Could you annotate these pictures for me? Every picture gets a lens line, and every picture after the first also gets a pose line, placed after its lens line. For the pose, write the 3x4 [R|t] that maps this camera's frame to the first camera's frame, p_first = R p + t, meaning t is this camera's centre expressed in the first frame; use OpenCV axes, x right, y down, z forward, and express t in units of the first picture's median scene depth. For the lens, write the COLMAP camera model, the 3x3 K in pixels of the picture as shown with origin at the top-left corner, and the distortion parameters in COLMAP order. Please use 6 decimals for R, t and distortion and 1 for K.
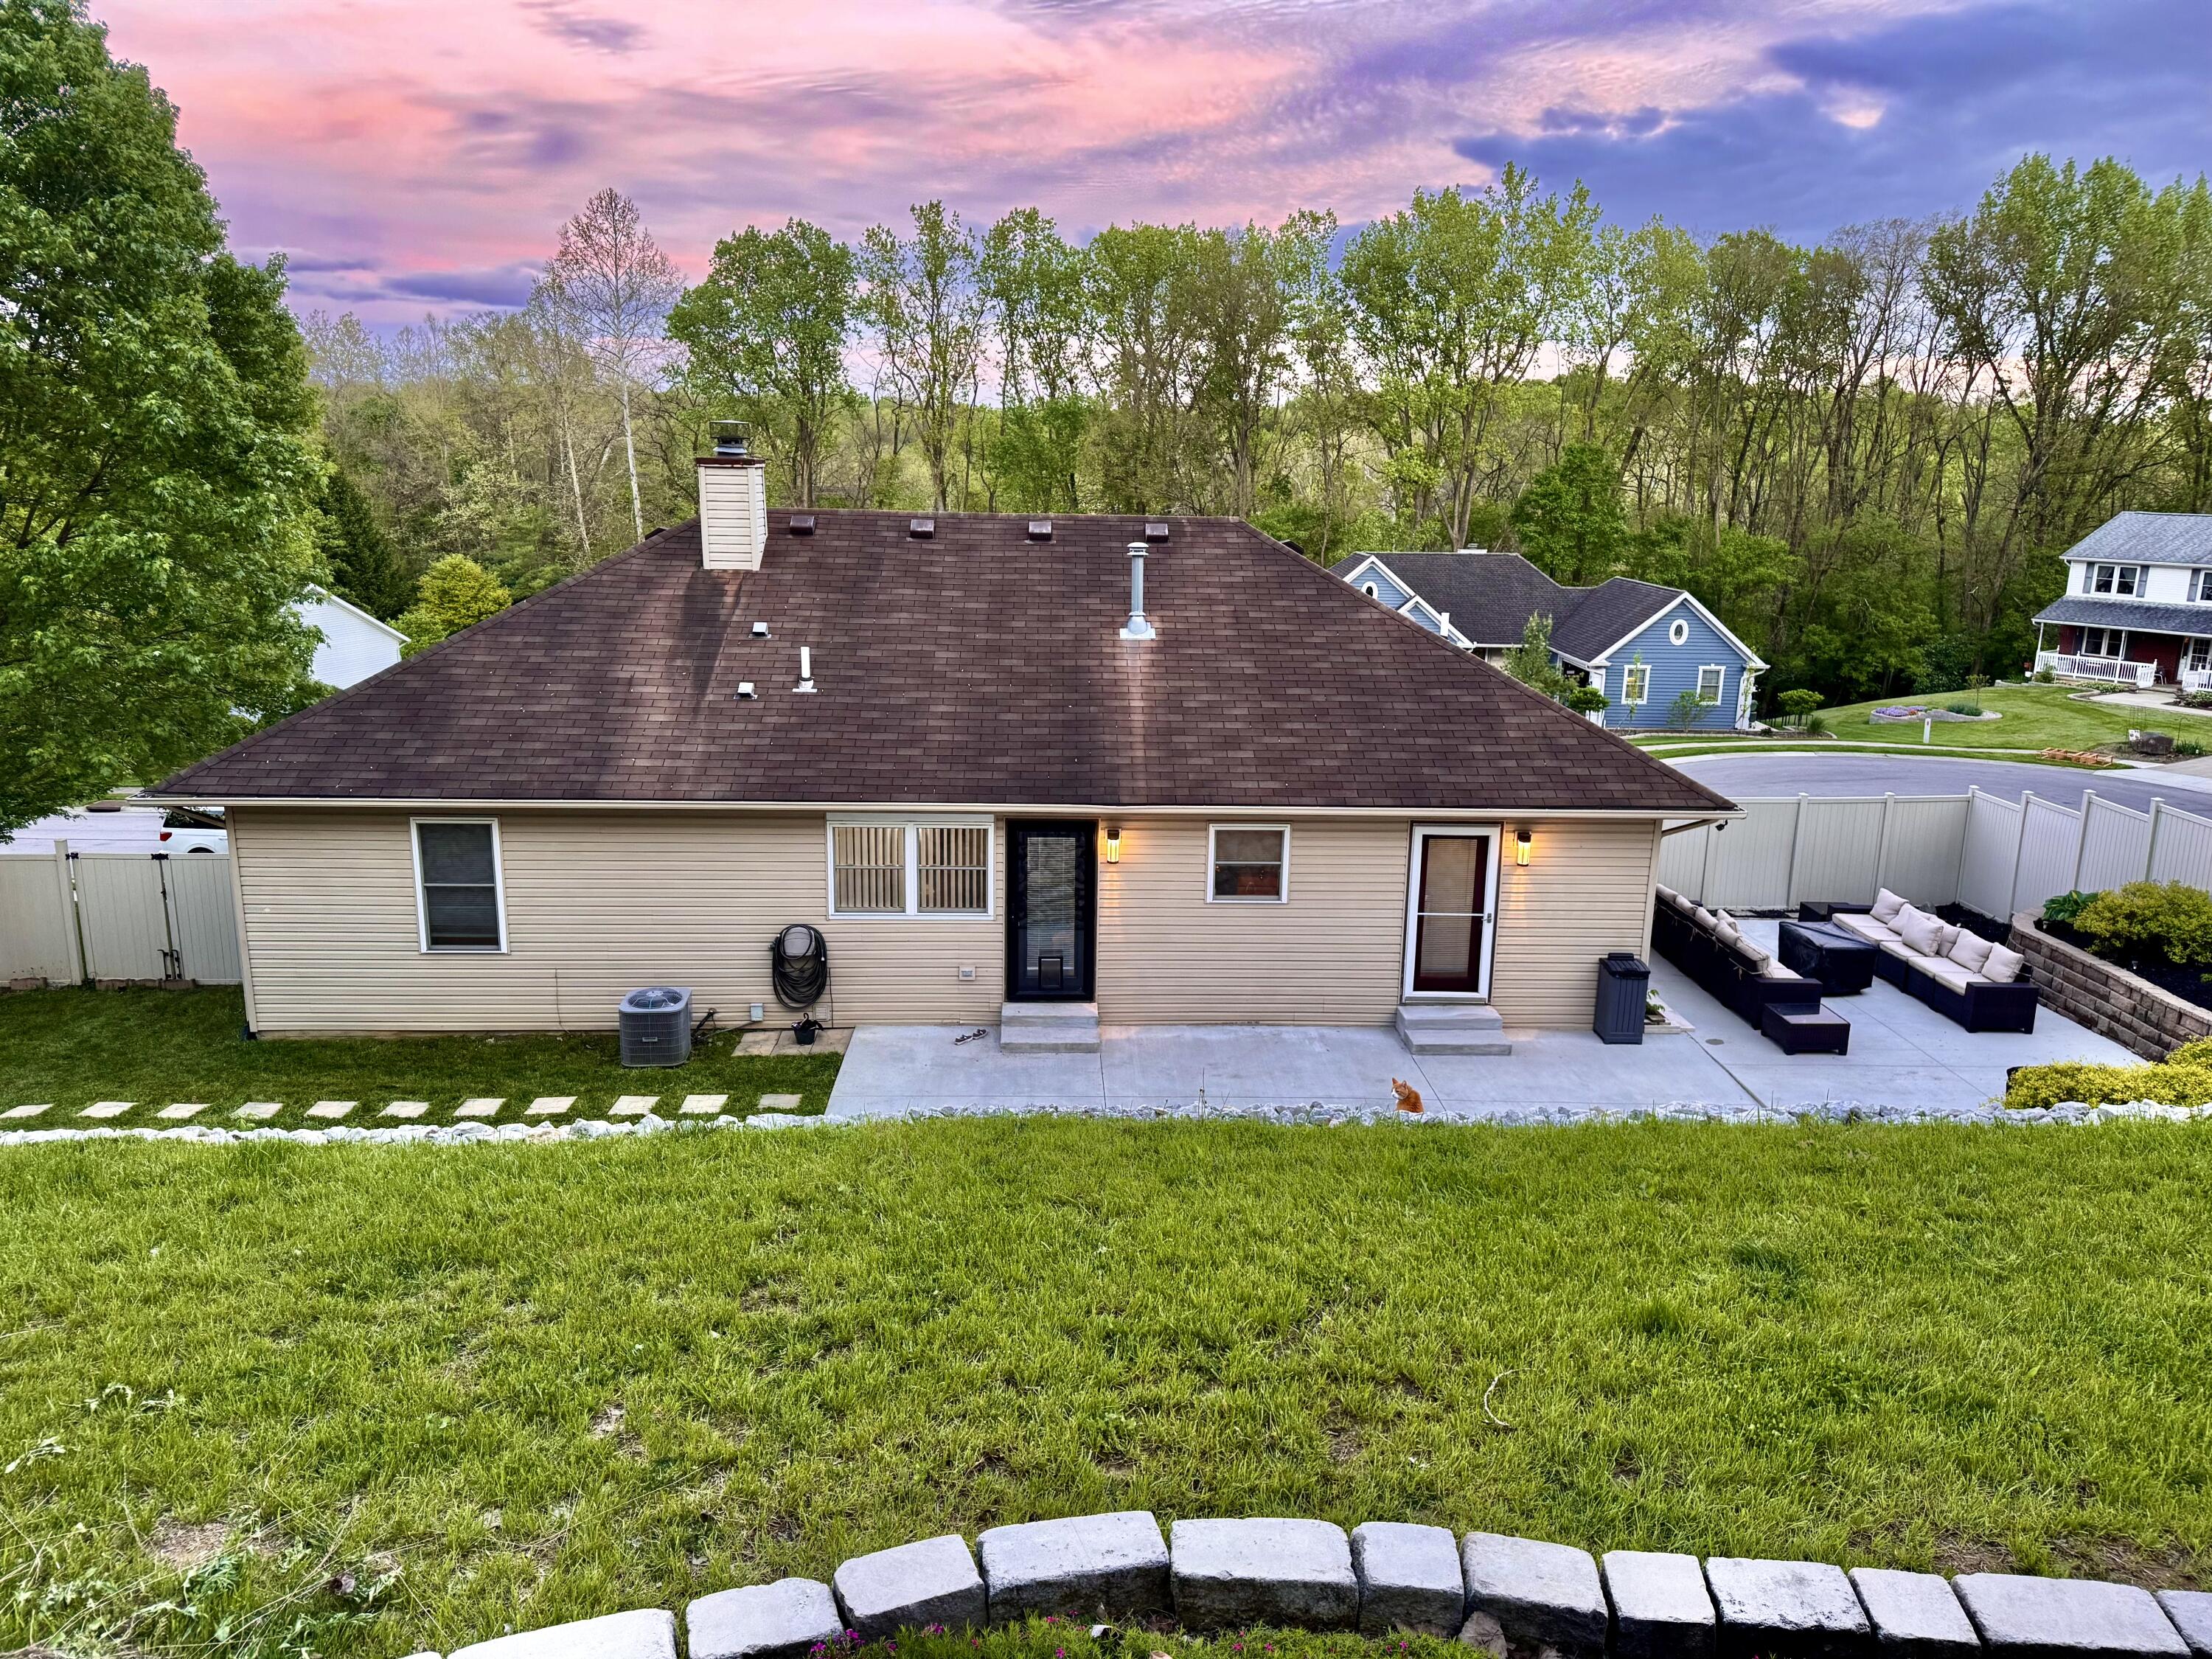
lens RADIAL K [[1553.6, 0, 1103.4], [0, 1553.6, 852.9], [0, 0, 1]] dist [0.170176, -0.330459]
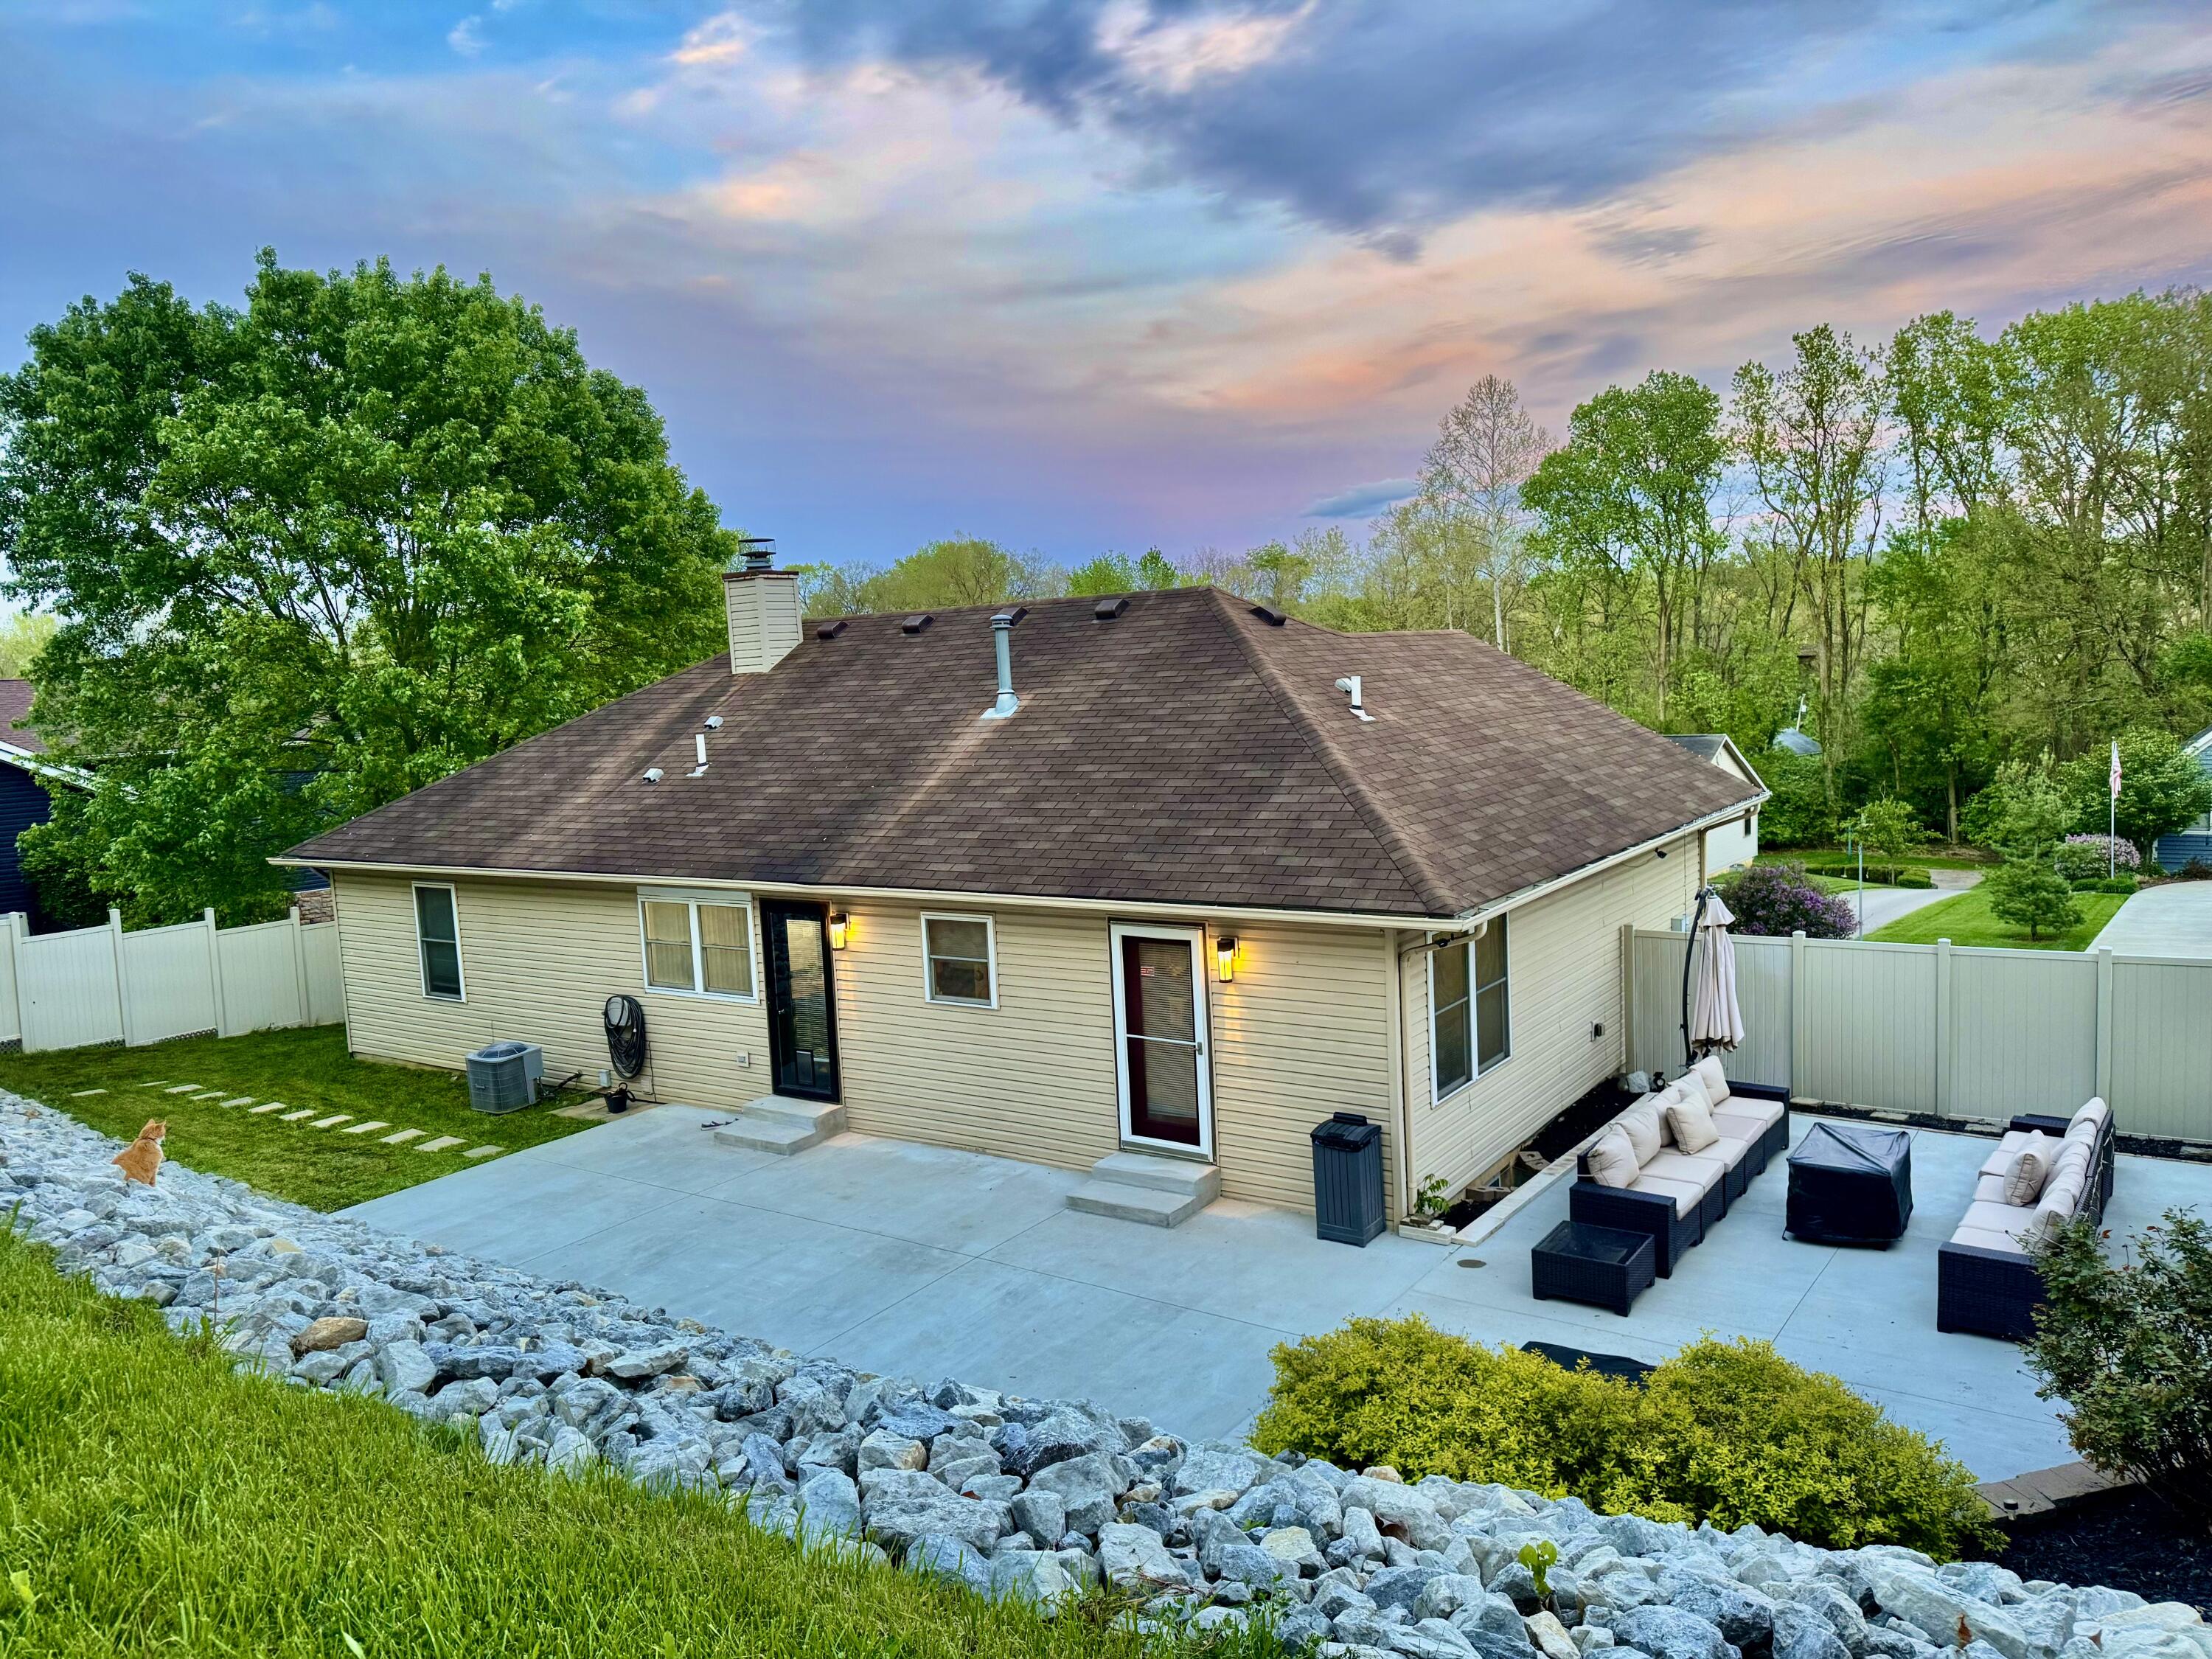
lens RADIAL K [[1553.6, 0, 1103.4], [0, 1553.6, 852.9], [0, 0, 1]] dist [0.170176, -0.330459]
pose [[0.792354, 0.013016, -0.609922, 0.685235], [-0.082348, 0.992904, -0.085789, 0.015747], [0.604478, 0.118201, 0.787804, 0.356352]]
